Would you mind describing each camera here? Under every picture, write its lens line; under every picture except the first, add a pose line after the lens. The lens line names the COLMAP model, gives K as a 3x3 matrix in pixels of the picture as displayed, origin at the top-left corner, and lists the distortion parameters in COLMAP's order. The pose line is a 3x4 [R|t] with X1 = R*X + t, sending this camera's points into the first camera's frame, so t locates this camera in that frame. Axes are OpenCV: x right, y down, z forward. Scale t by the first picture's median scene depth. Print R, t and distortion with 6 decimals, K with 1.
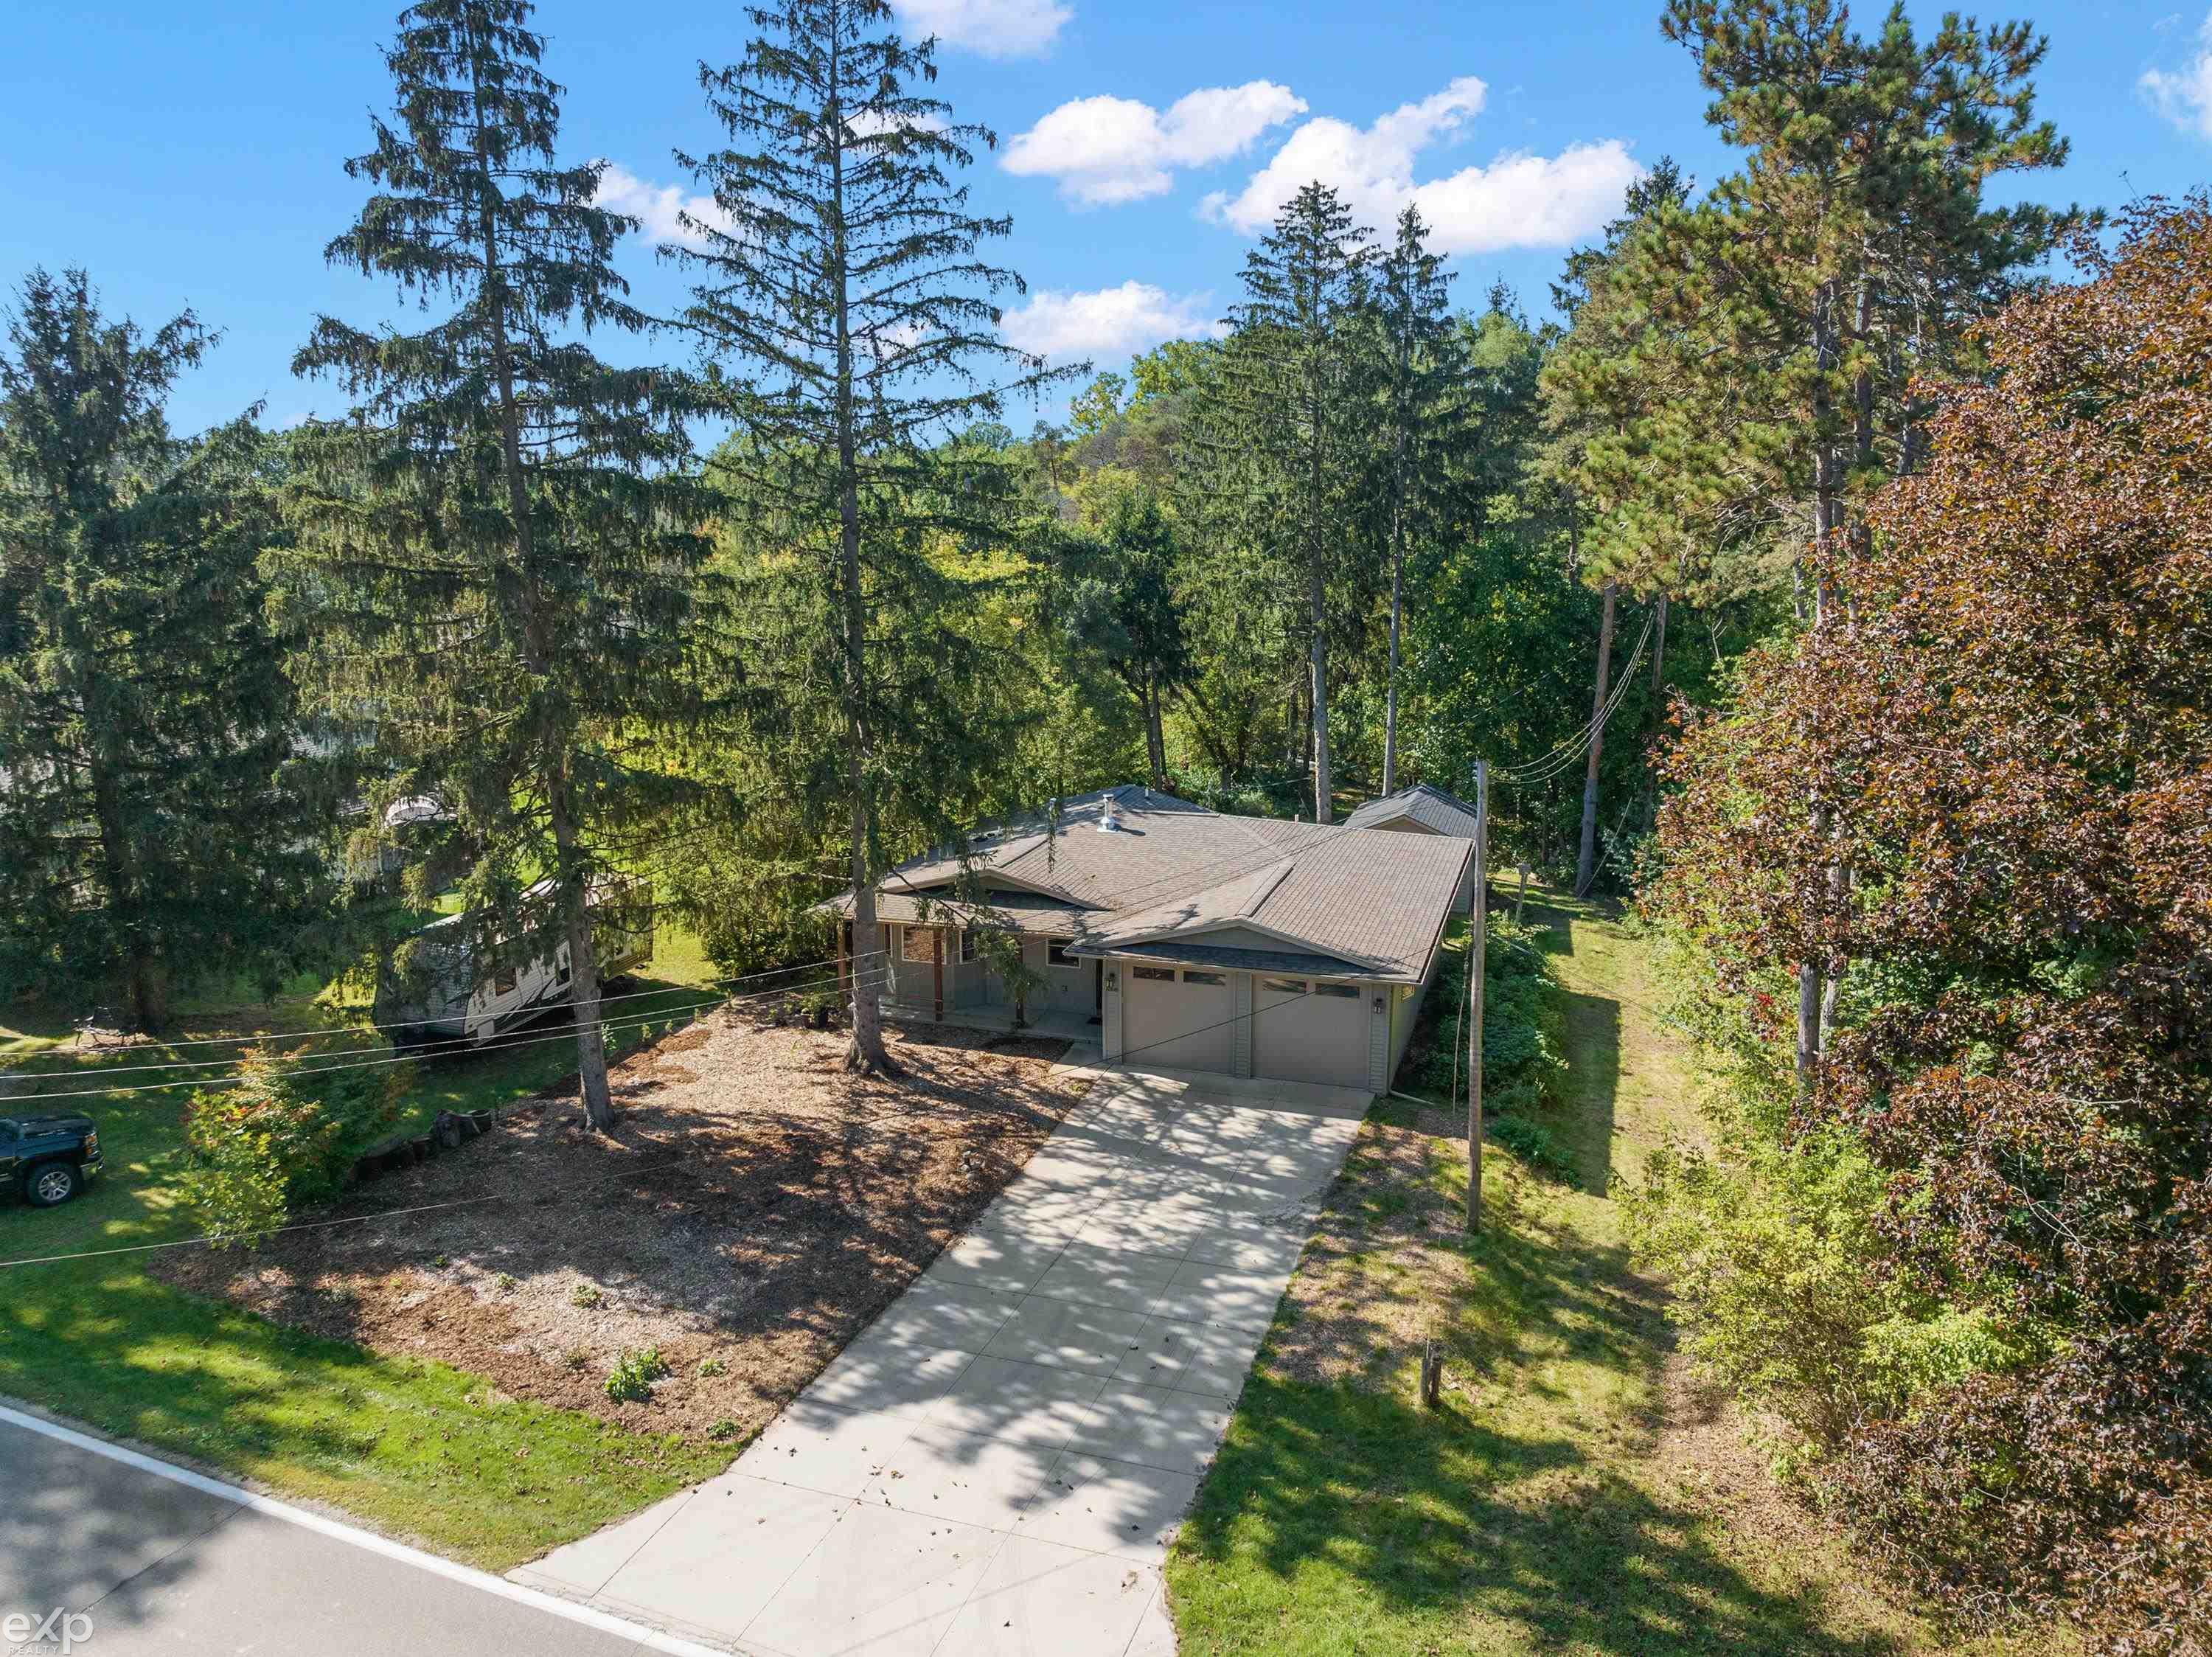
lens RADIAL K [[1548.0, 0, 1117.8], [0, 1548.0, 850.9], [0, 0, 1]] dist [-0.048301, -0.002016]
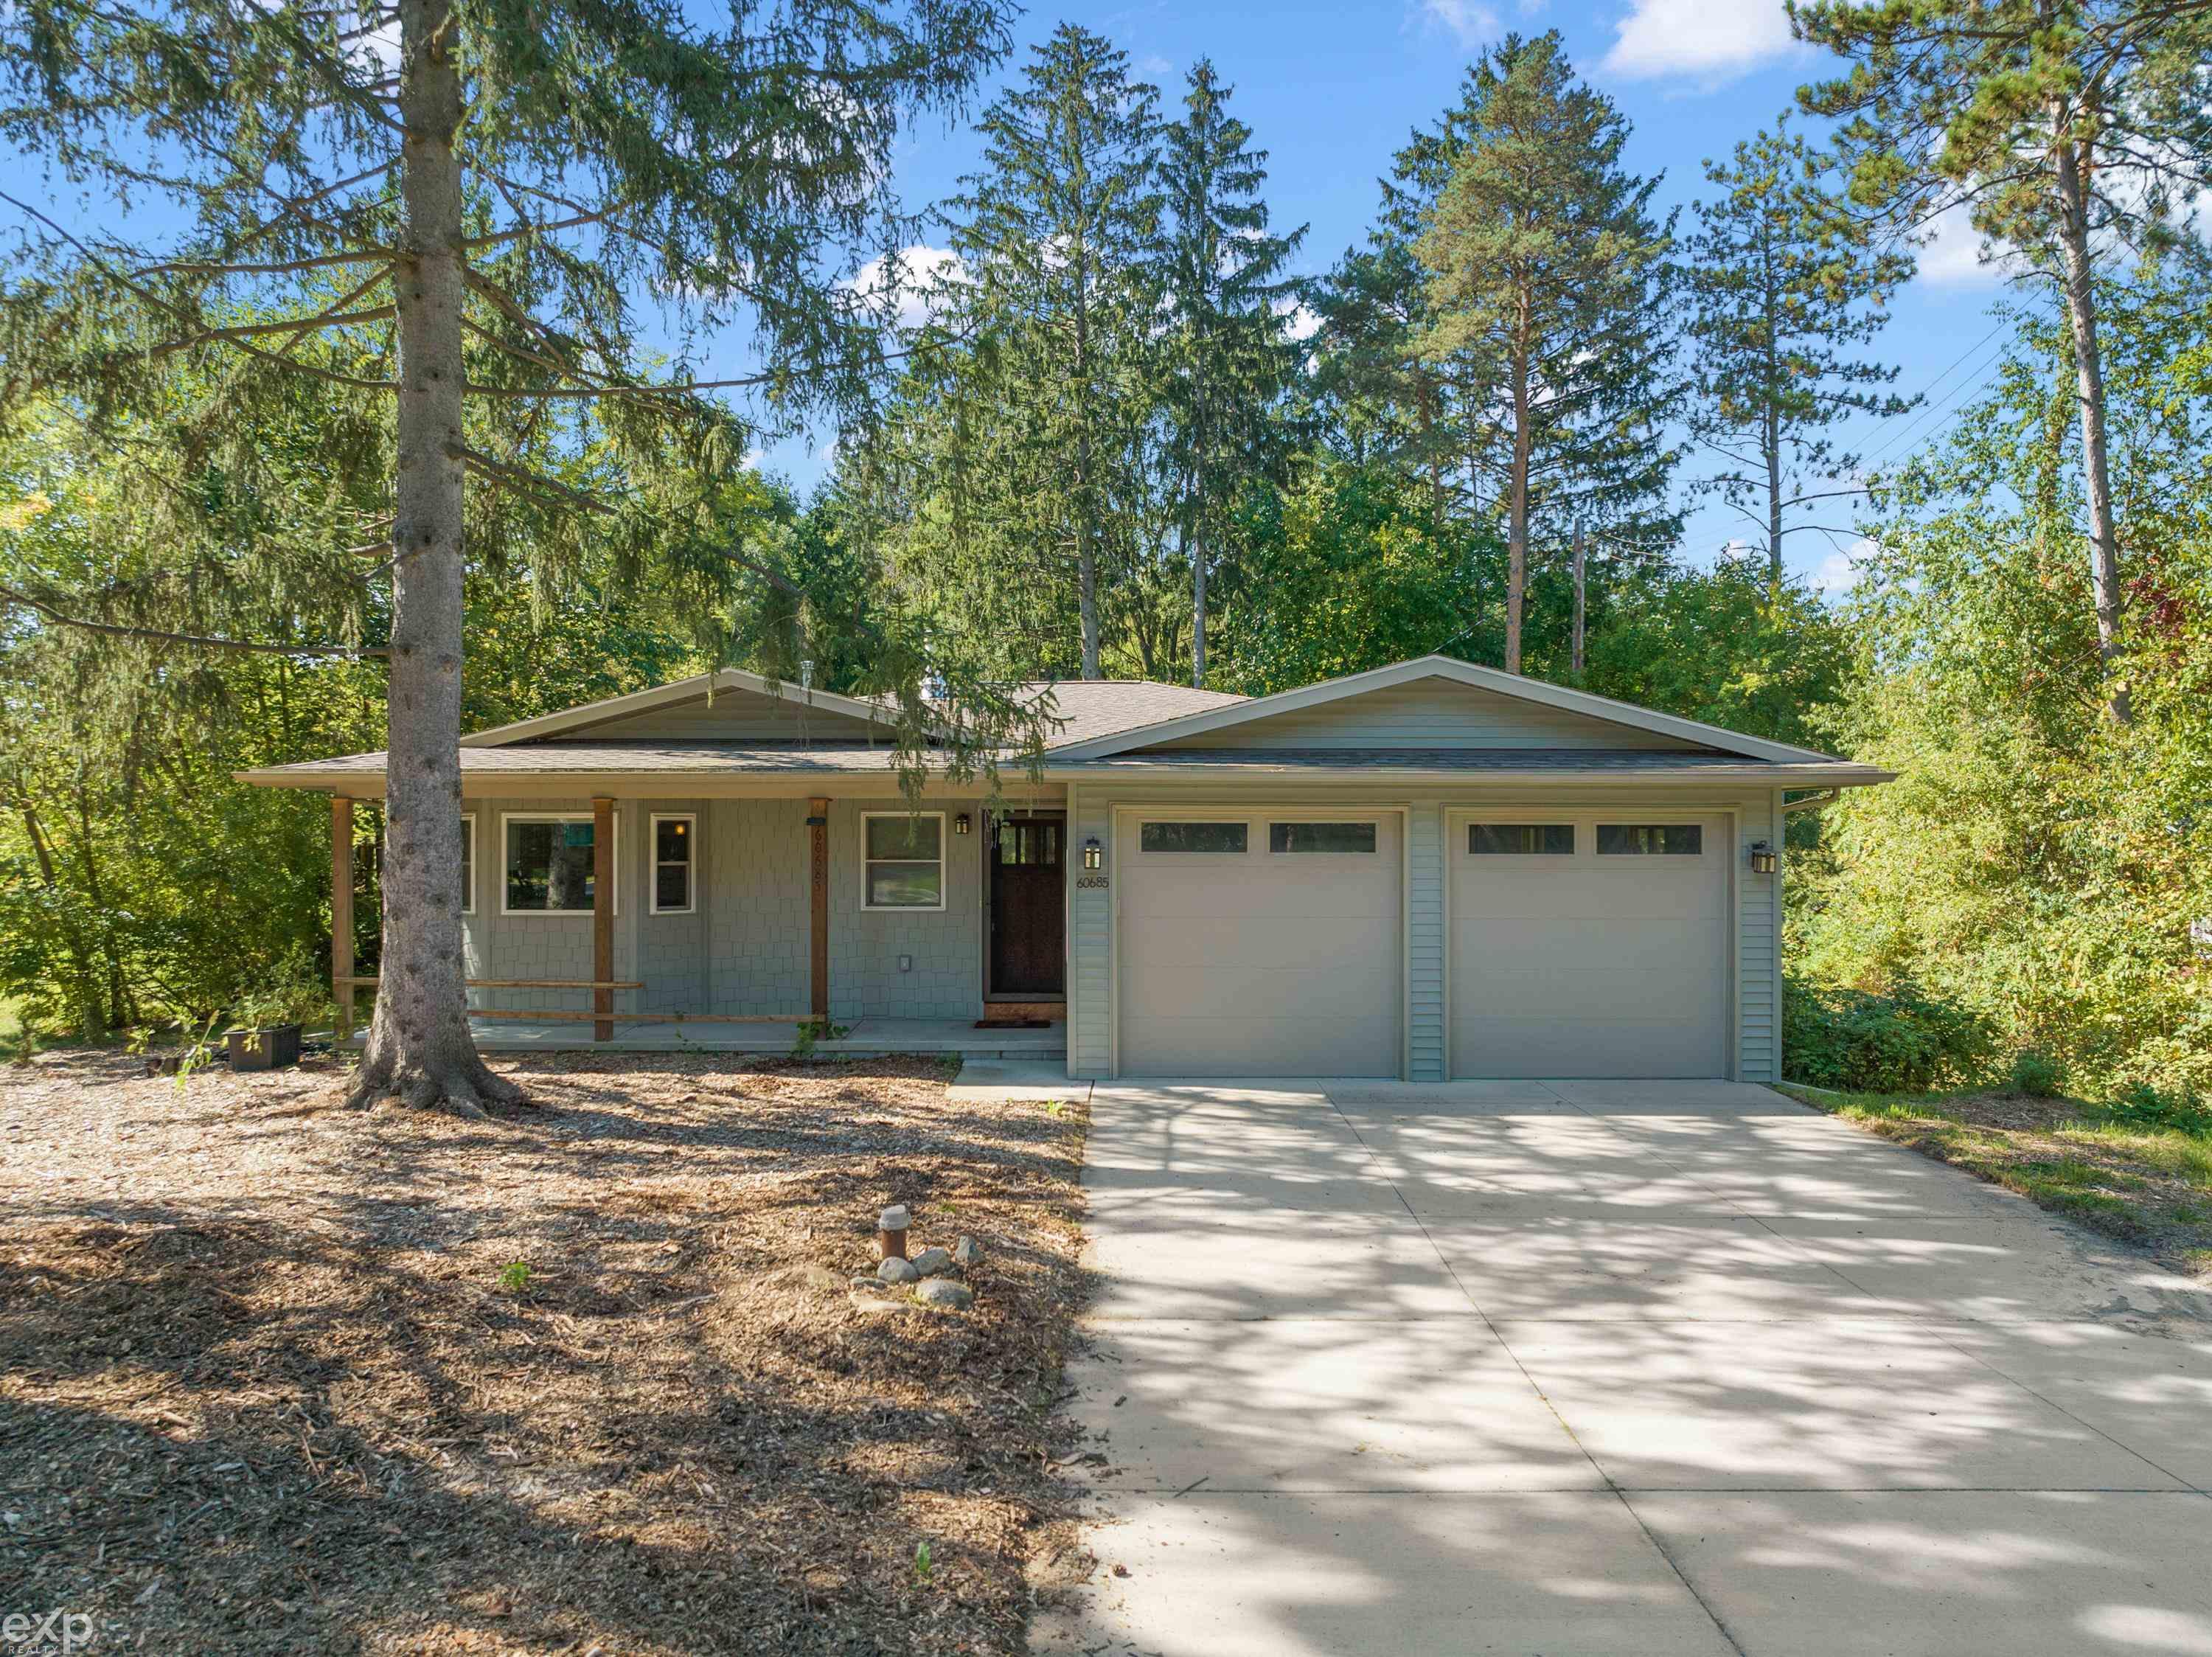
lens RADIAL K [[1575.8, 0, 1129.3], [0, 1575.8, 829.4], [0, 0, 1]] dist [-0.050494, -0.002390]
pose [[0.954405, -0.000636, 0.298513, -0.131596], [0.064243, 0.977003, -0.203316, 0.182260], [-0.291519, 0.213223, 0.932498, 0.706118]]
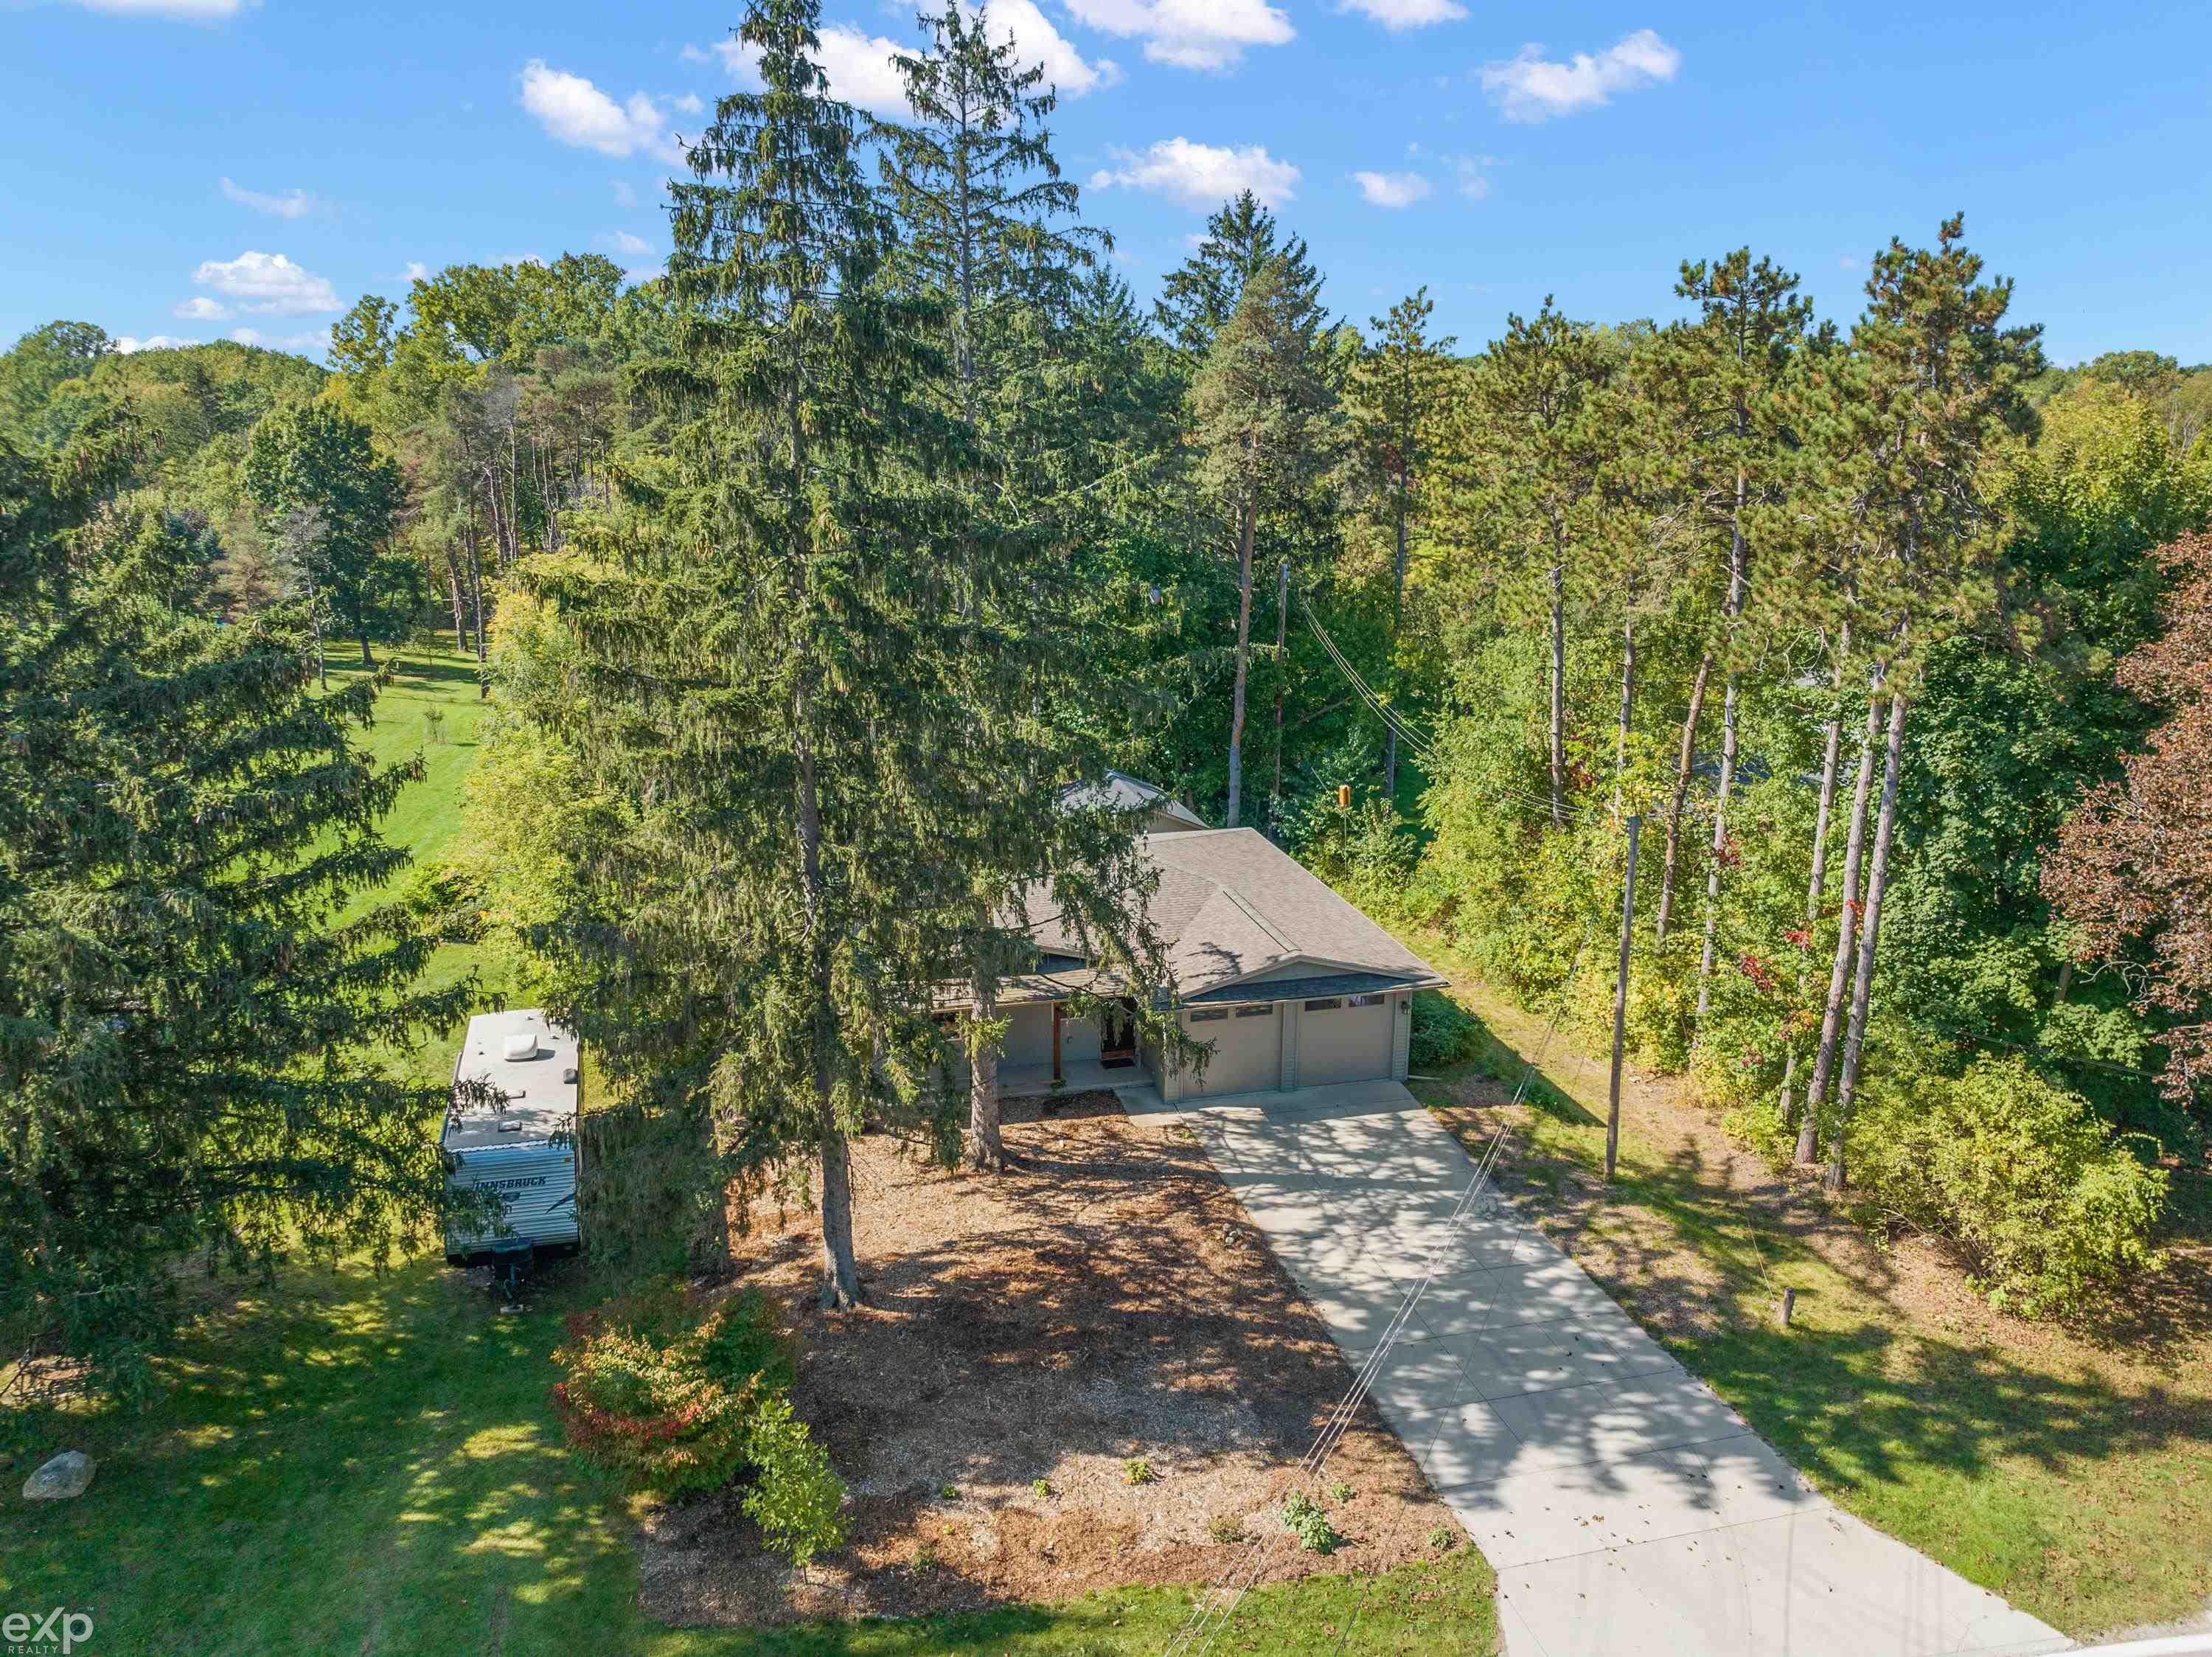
lens RADIAL K [[1541.0, 0, 1106.0], [0, 1541.0, 828.5], [0, 0, 1]] dist [-0.045443, -0.004107]
pose [[0.859660, -0.133747, 0.493048, -0.628612], [0.107596, 0.990874, 0.081191, -0.165279], [-0.499408, -0.016746, 0.866205, 0.120100]]
